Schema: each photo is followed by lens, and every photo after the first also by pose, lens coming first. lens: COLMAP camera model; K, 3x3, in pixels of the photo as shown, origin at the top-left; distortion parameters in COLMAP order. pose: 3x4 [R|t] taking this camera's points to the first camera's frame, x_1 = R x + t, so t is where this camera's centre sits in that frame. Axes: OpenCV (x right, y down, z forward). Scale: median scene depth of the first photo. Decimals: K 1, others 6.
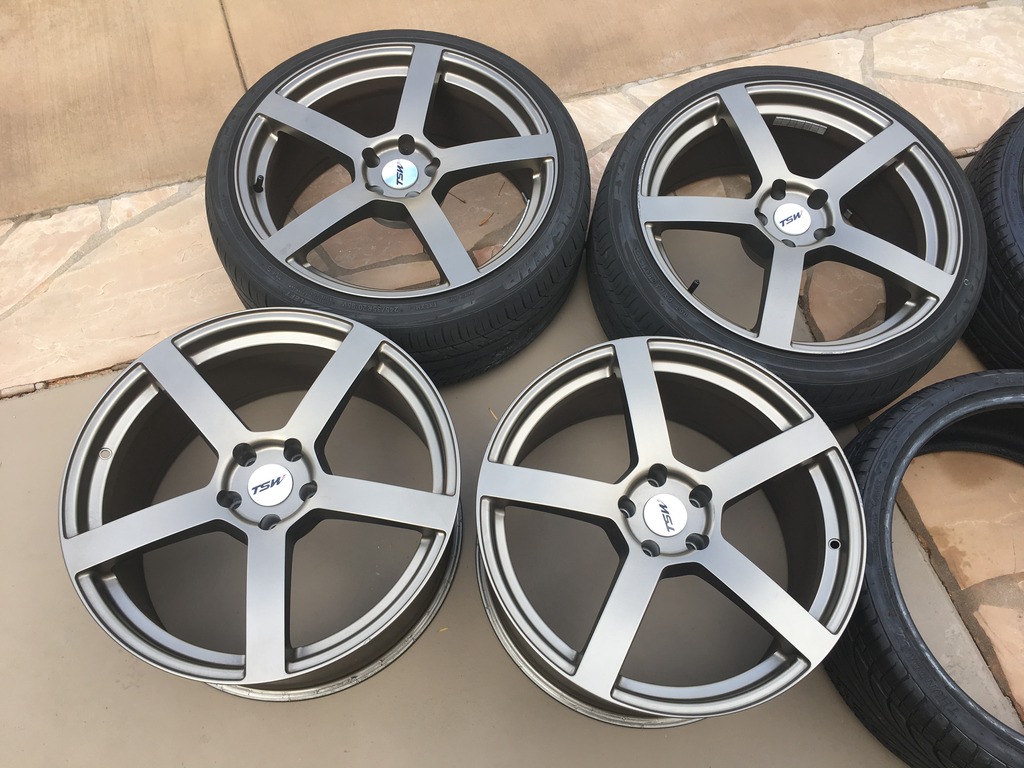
lens RADIAL K [[868.6, 0, 512.0], [0, 868.6, 384.0], [0, 0, 1]] dist [0.088251, -0.120293]
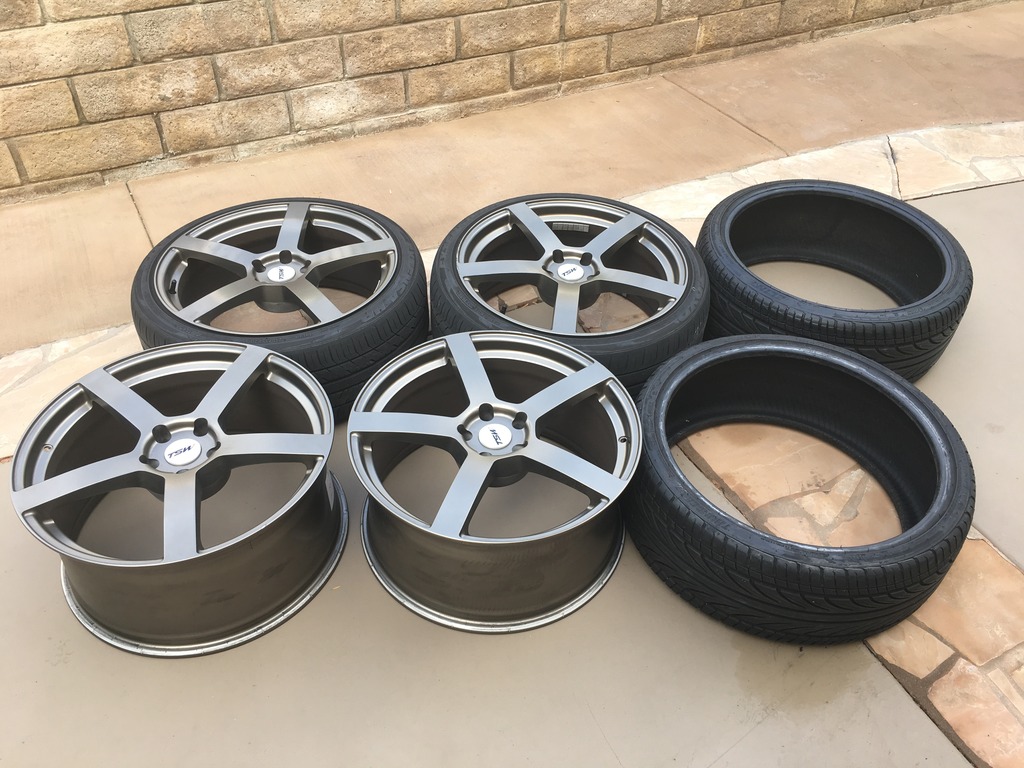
lens RADIAL K [[868.6, 0, 512.0], [0, 868.6, 384.0], [0, 0, 1]] dist [0.088251, -0.120293]
pose [[0.987073, -0.117991, 0.108470, 0.058183], [0.150616, 0.914260, -0.376089, 0.488570], [-0.054795, 0.387564, 0.920213, -0.200112]]
